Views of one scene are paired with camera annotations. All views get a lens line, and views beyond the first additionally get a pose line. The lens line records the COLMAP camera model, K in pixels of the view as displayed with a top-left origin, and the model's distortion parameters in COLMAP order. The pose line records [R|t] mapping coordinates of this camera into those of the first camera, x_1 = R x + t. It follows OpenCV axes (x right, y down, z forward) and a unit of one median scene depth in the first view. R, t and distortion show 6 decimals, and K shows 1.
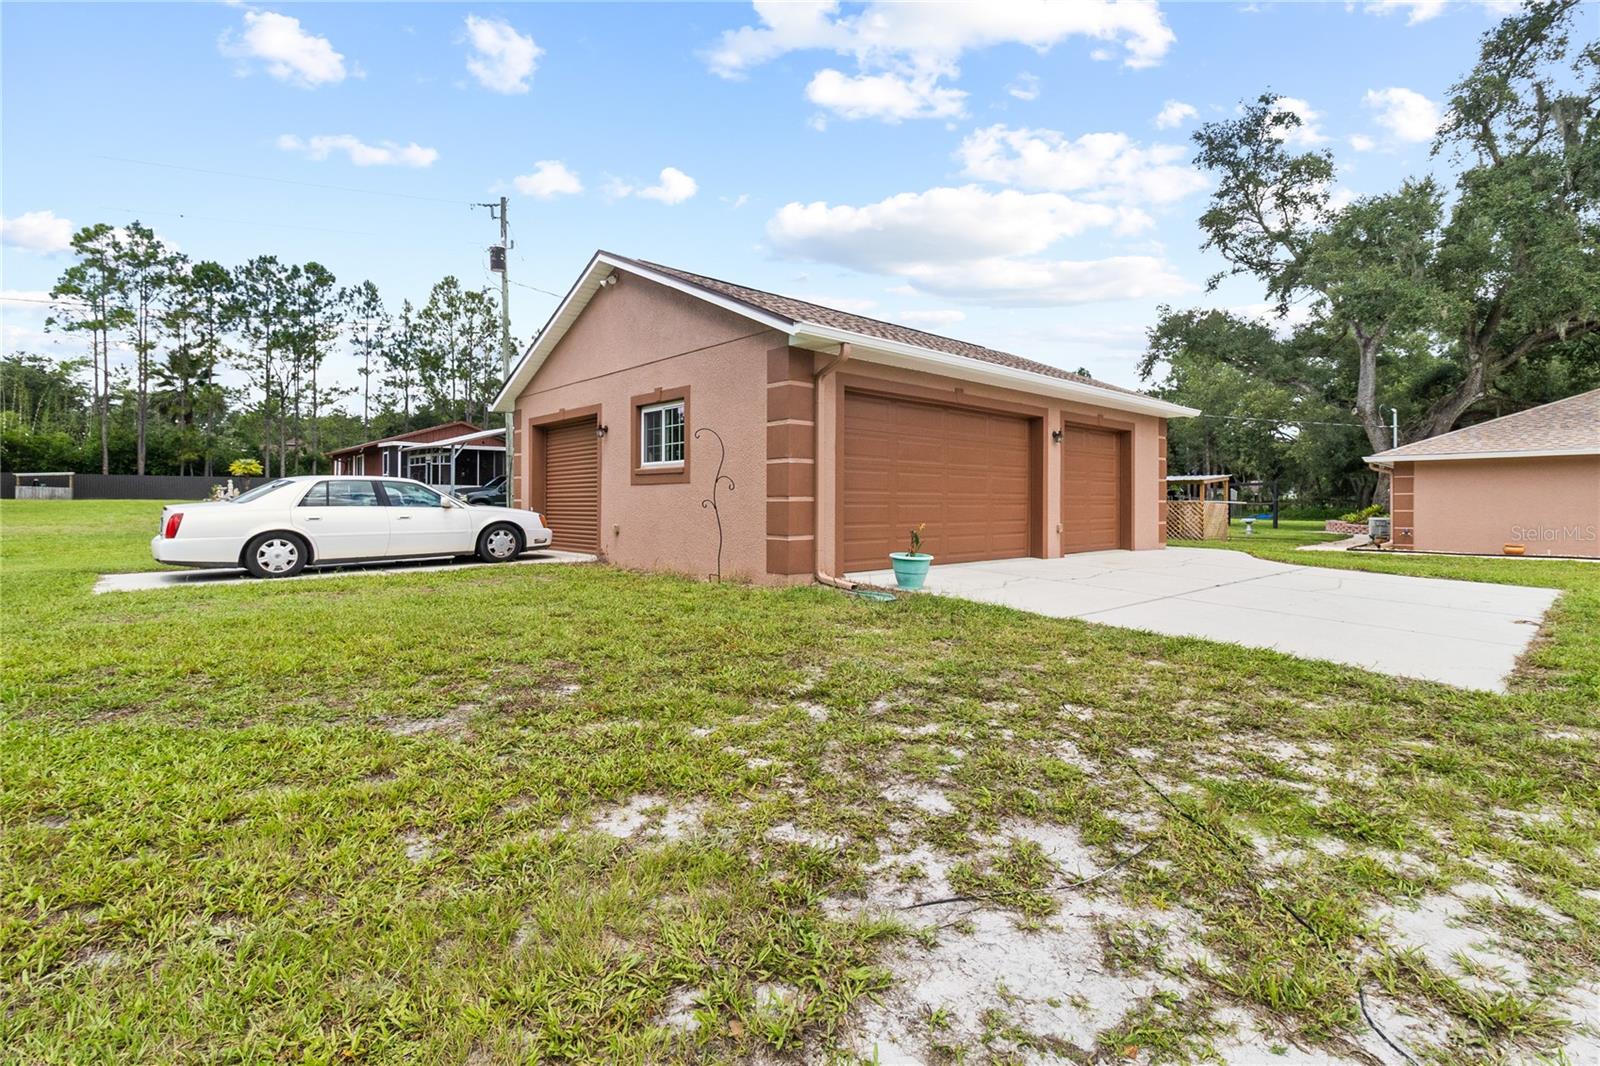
lens RADIAL K [[754.9, 0, 800.7], [0, 754.9, 520.6], [0, 0, 1]] dist [0.002023, 0.001504]
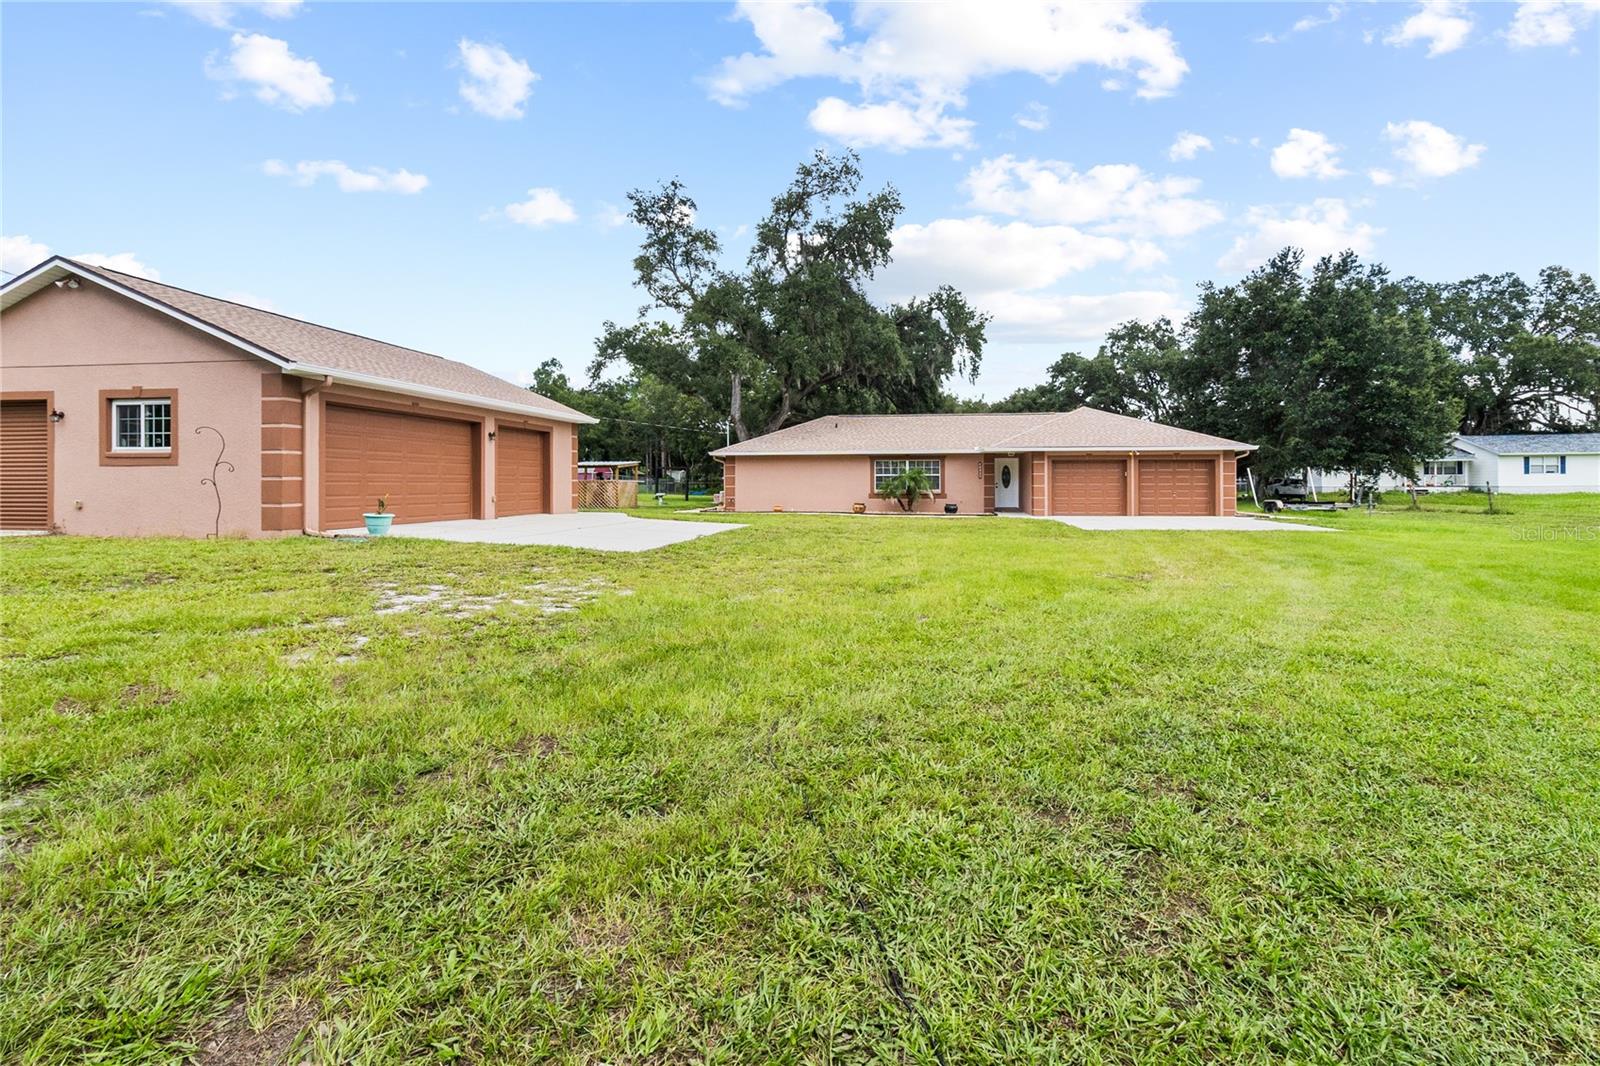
lens RADIAL K [[754.9, 0, 822.5], [0, 754.9, 476.5], [0, 0, 1]] dist [0.002023, 0.001504]
pose [[0.776067, 0.003576, 0.630640, -0.091700], [0.016084, 0.999546, -0.025461, 0.015675], [-0.630445, 0.029903, 0.775658, -0.571105]]
